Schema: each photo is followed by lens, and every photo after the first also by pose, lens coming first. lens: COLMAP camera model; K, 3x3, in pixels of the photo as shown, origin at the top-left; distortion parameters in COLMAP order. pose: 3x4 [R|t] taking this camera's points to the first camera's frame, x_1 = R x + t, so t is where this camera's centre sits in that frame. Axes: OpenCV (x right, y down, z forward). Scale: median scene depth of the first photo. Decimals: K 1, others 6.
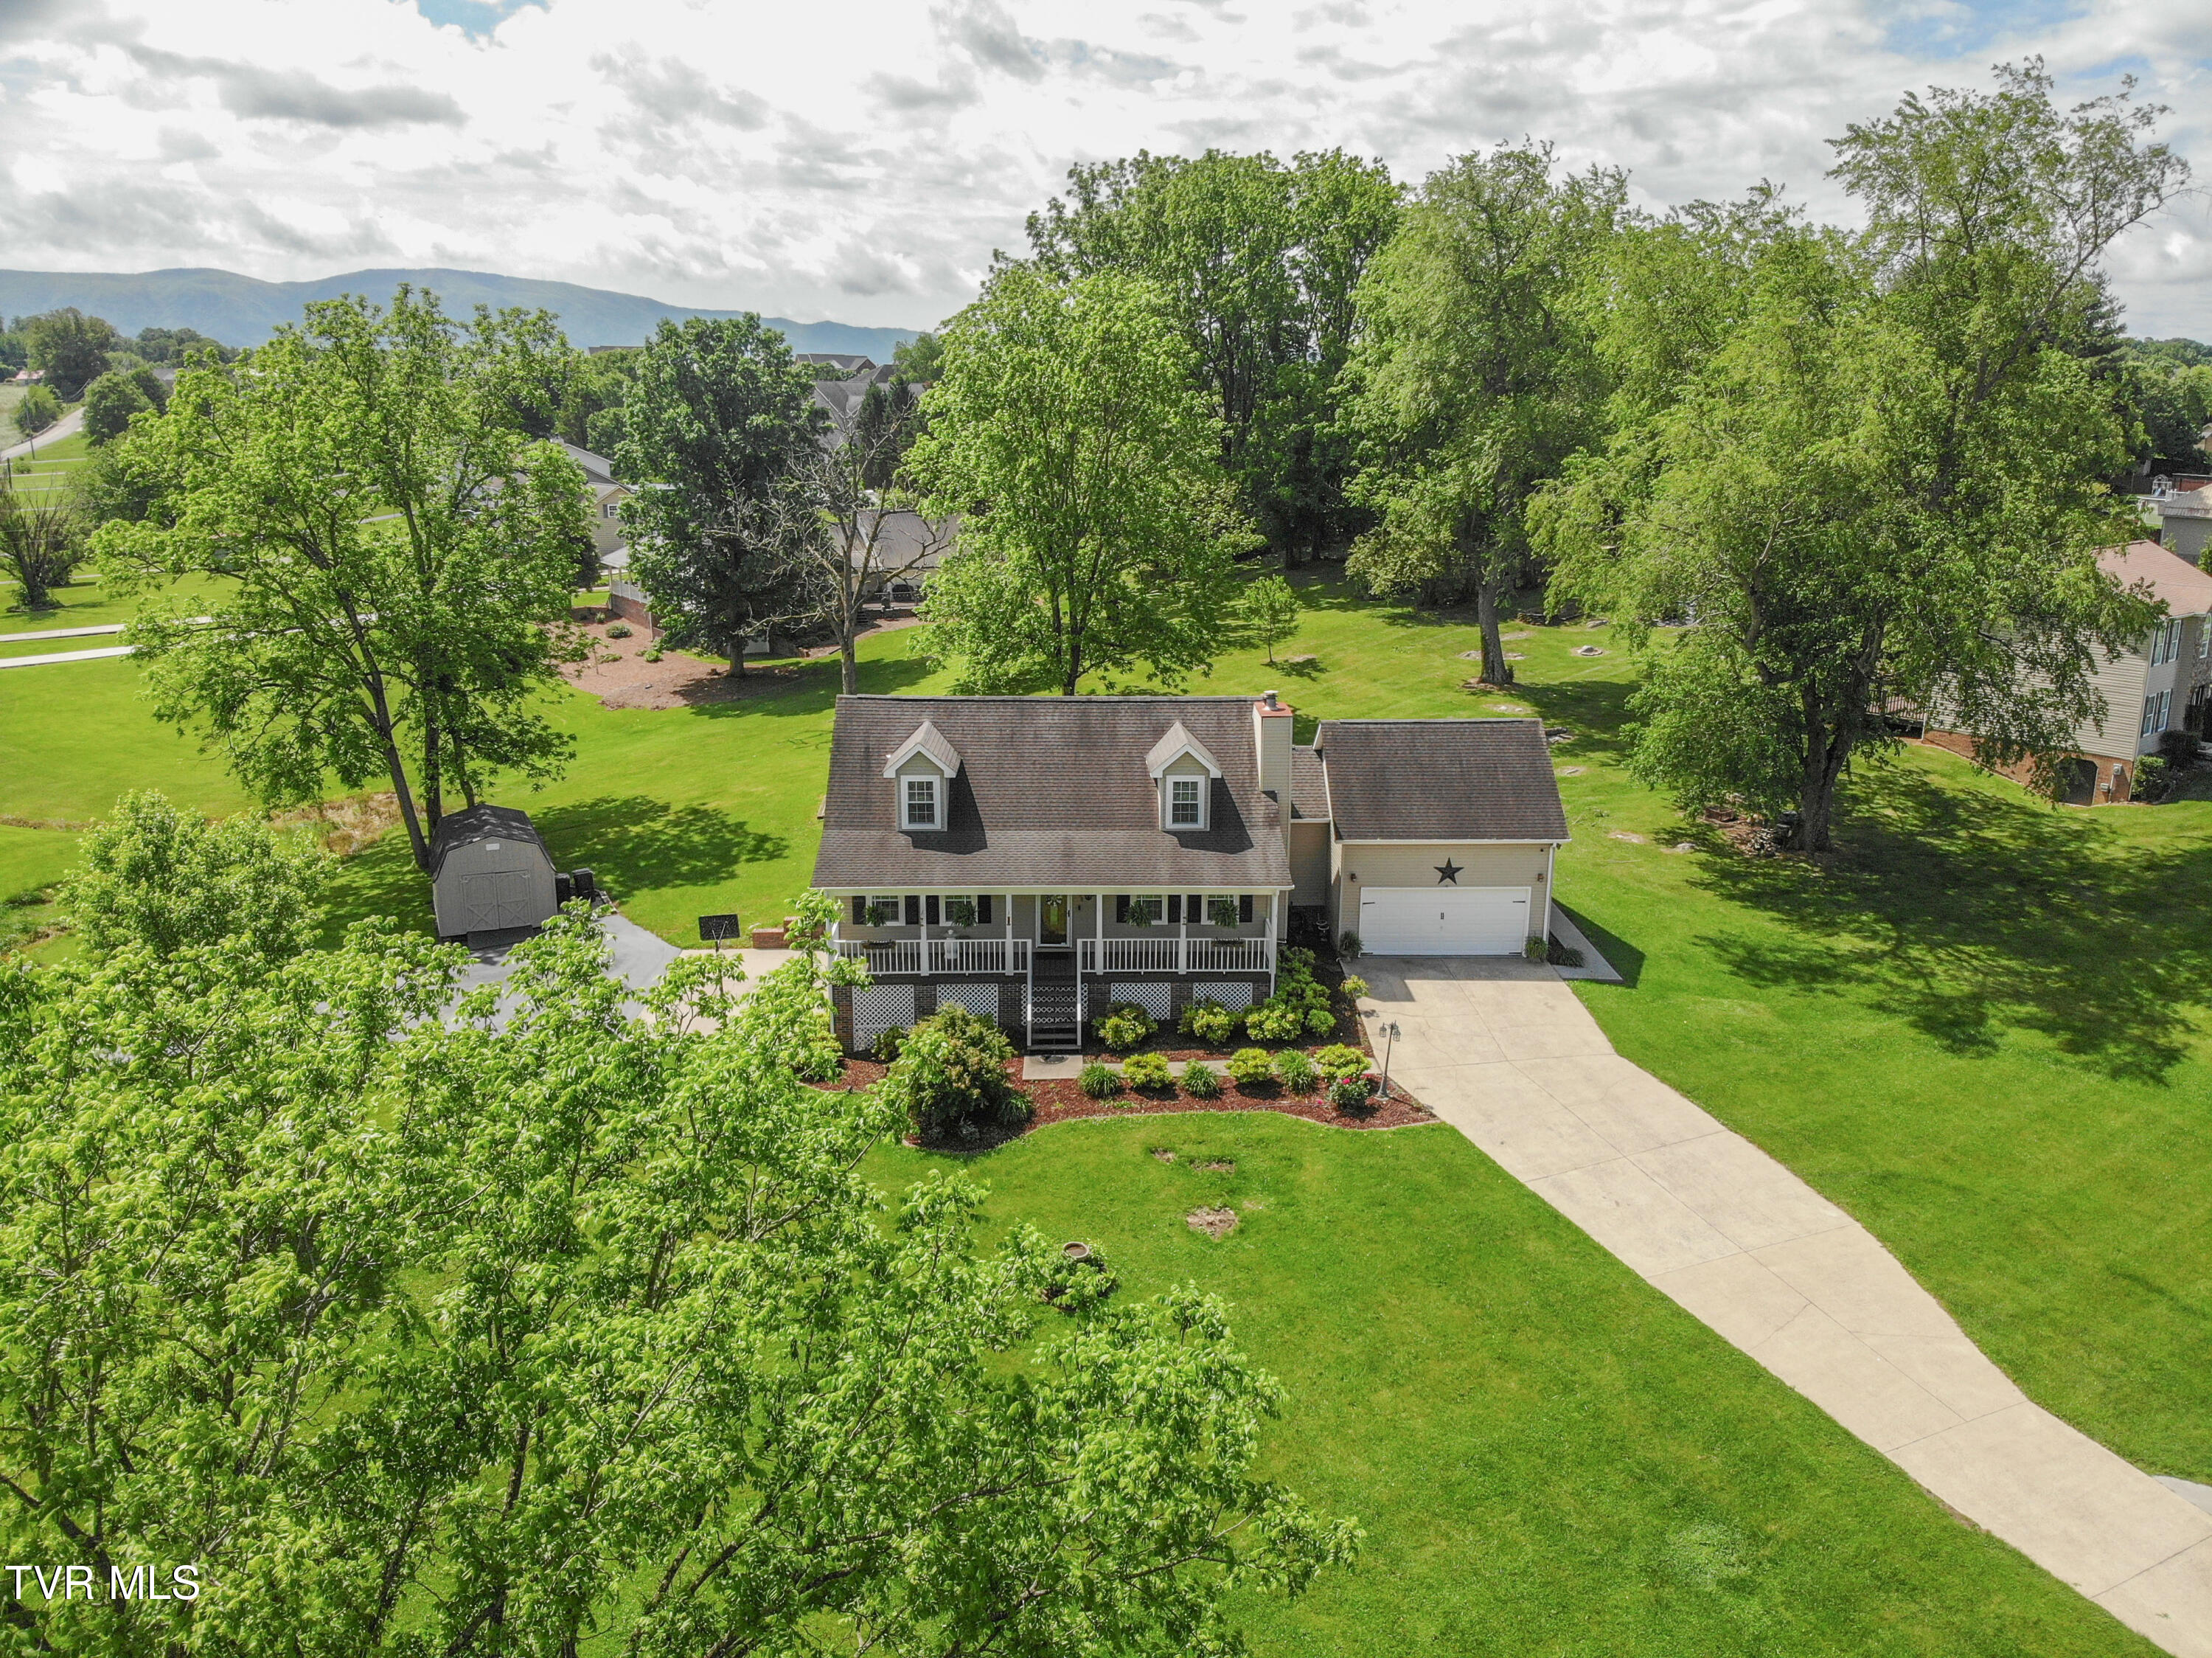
lens RADIAL K [[1611.0, 0, 1114.9], [0, 1611.0, 834.0], [0, 0, 1]] dist [0.110335, -0.259934]
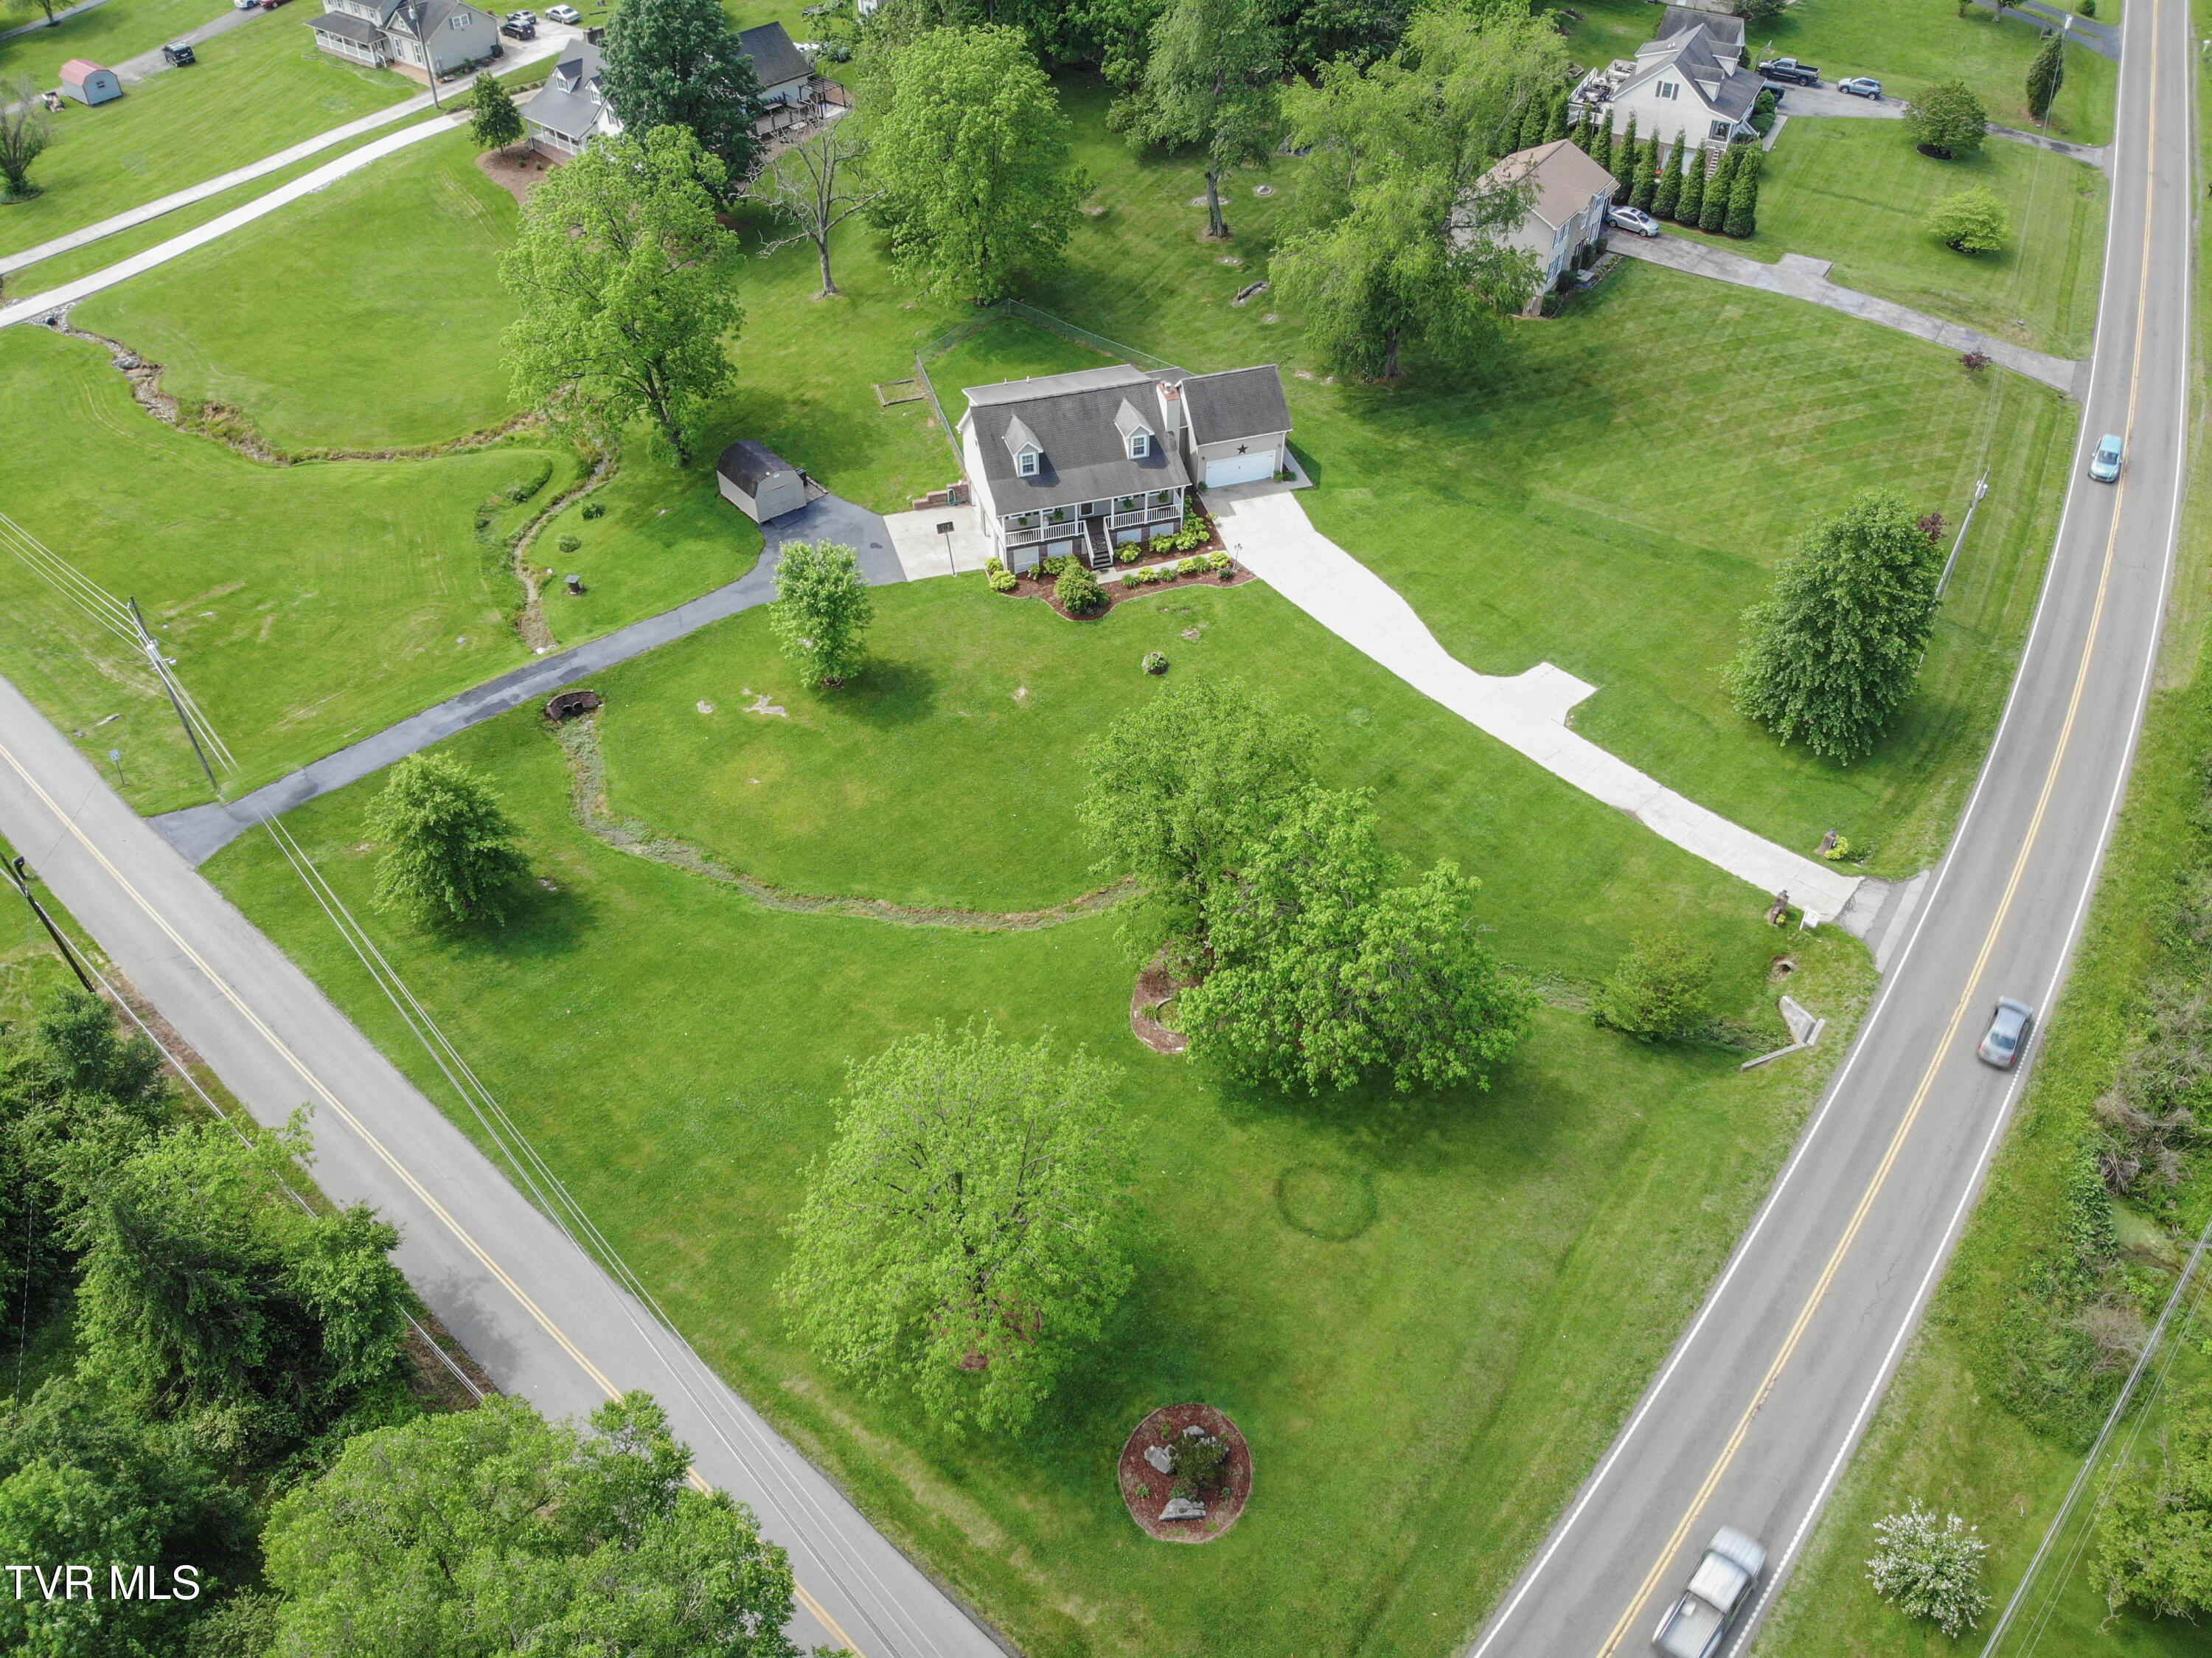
lens RADIAL K [[1567.2, 0, 1143.6], [0, 1567.2, 854.0], [0, 0, 1]] dist [0.175370, -0.311802]
pose [[0.960346, -0.190084, 0.203969, -0.541826], [0.065580, 0.865045, 0.497390, -0.665949], [-0.270988, -0.464290, 0.843208, -1.230237]]
